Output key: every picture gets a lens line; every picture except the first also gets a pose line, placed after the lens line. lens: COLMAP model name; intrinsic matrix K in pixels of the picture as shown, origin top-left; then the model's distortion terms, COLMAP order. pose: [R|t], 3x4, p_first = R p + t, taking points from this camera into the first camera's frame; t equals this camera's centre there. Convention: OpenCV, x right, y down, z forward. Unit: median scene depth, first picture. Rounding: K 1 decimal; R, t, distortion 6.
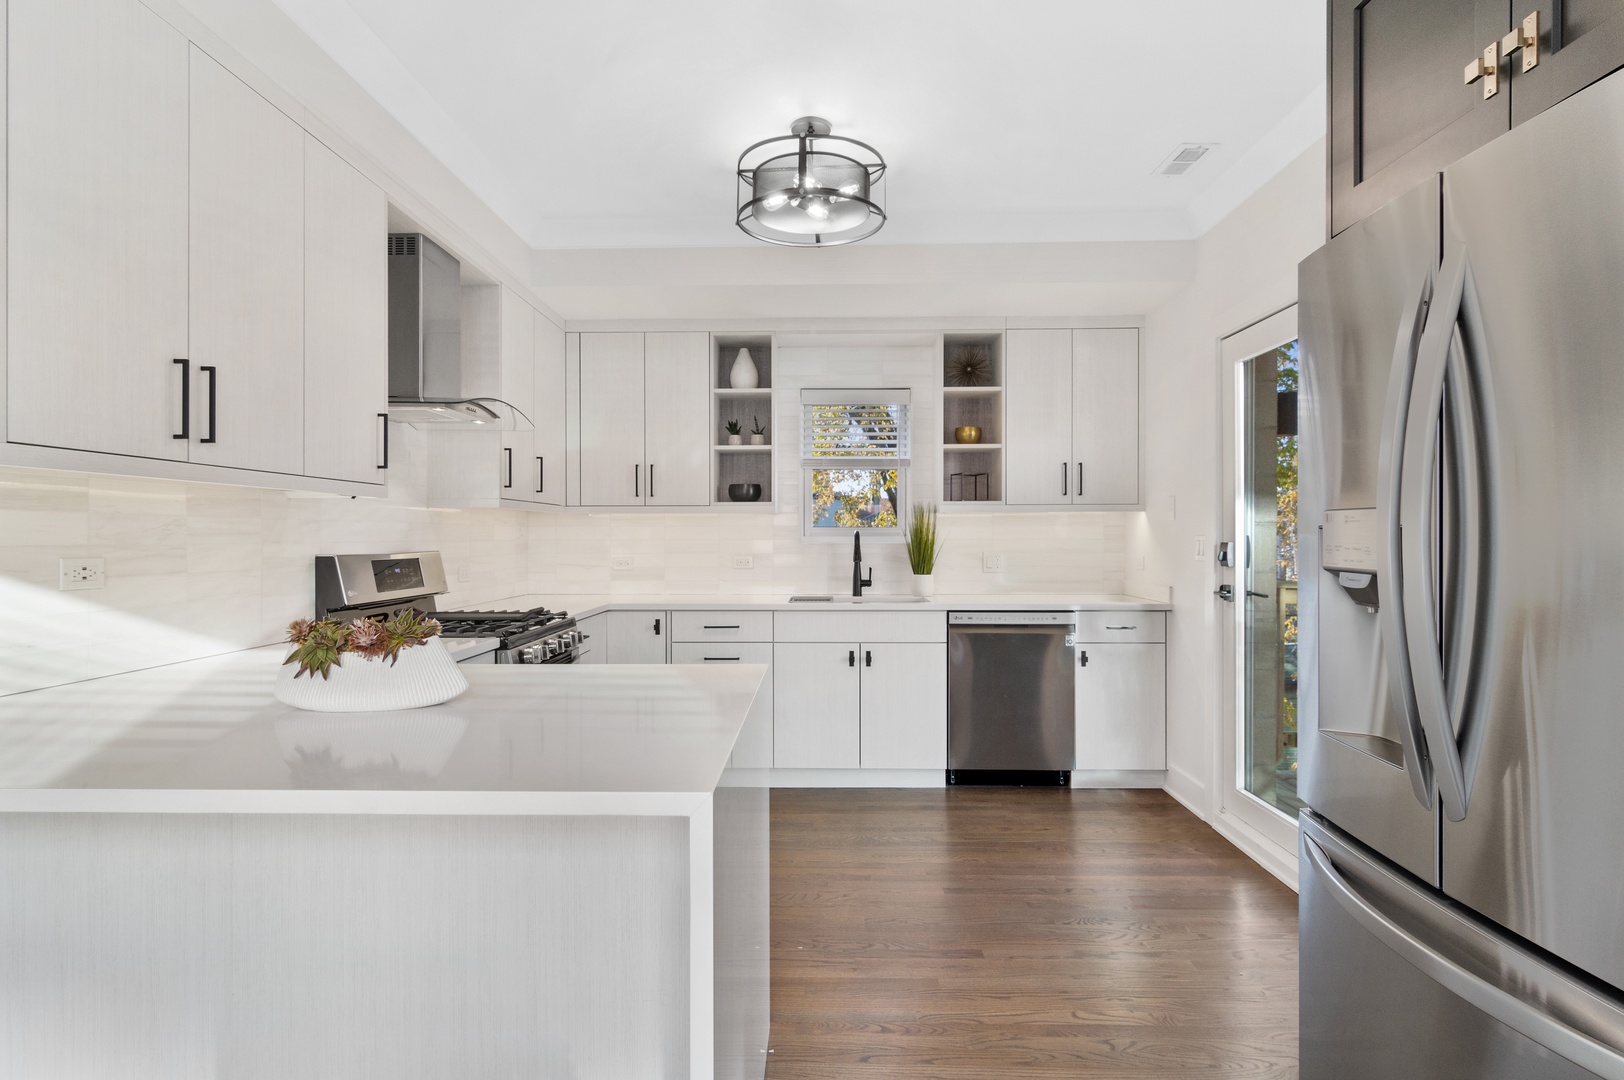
lens RADIAL K [[884.4, 0, 810.7], [0, 884.4, 531.9], [0, 0, 1]] dist [-0.000168, 0.000190]
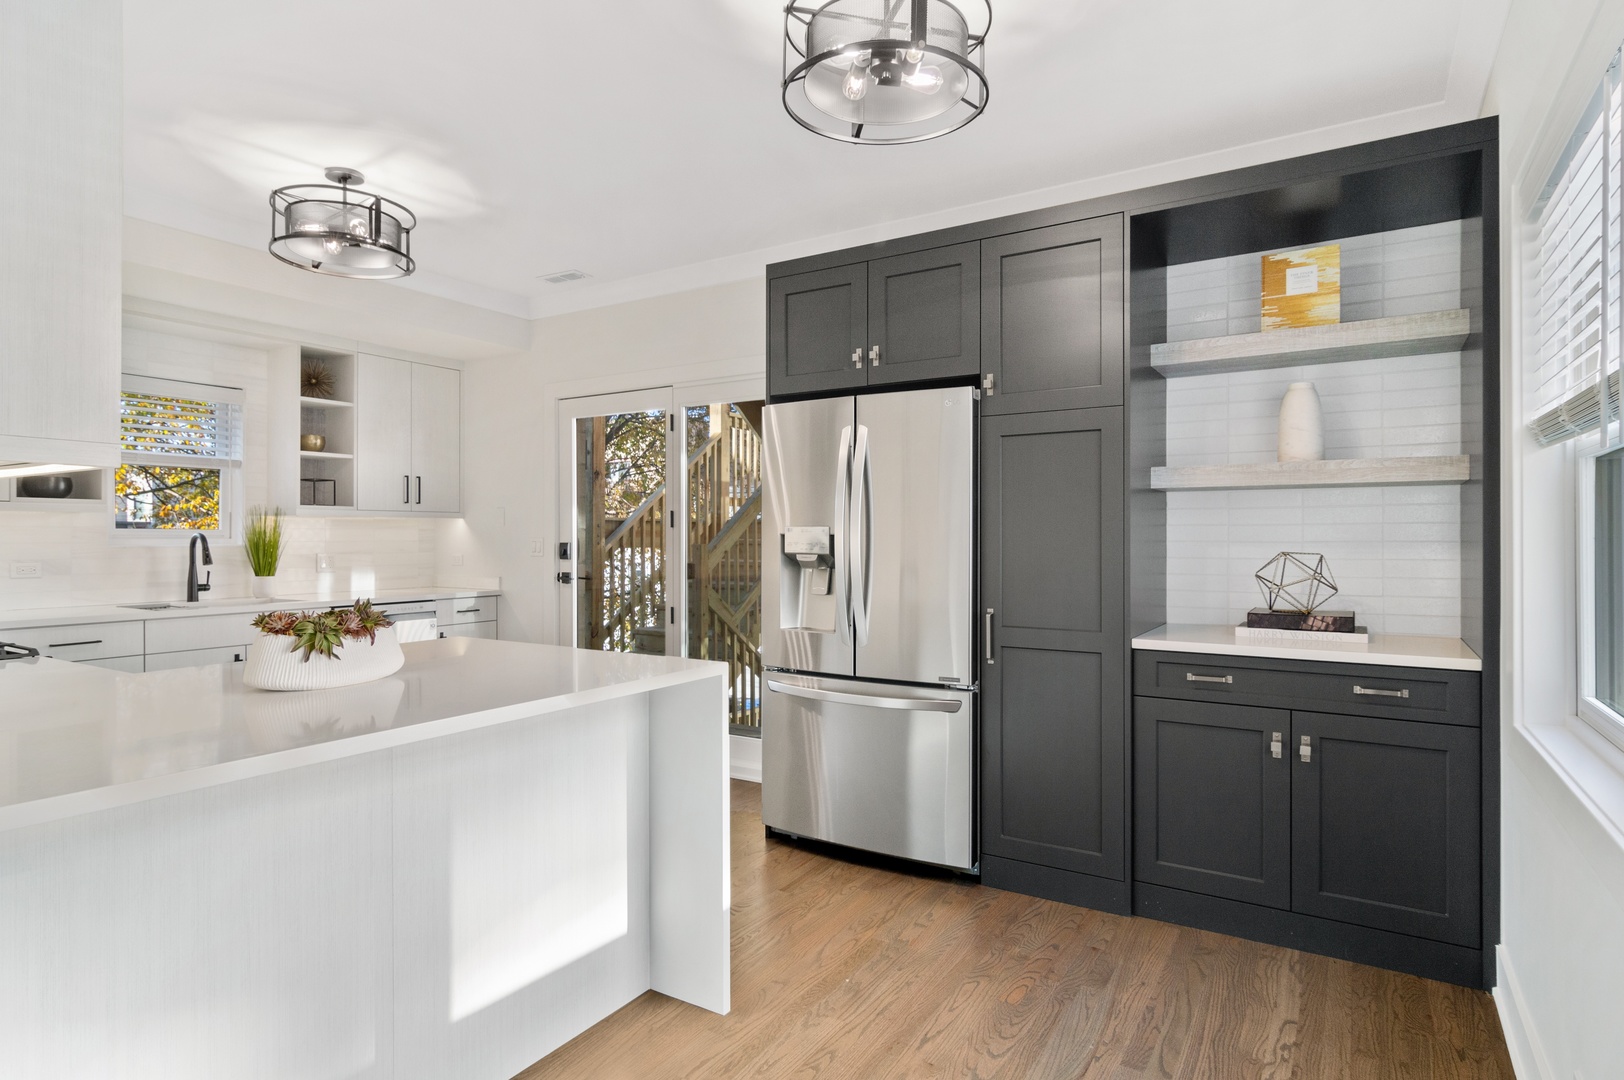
lens RADIAL K [[884.4, 0, 810.7], [0, 884.4, 531.9], [0, 0, 1]] dist [-0.000168, 0.000190]
pose [[0.499405, 0.005709, 0.866350, -0.455238], [-0.003264, 0.999984, -0.004708, 0.000105], [-0.866363, -0.000477, 0.499415, -0.047858]]
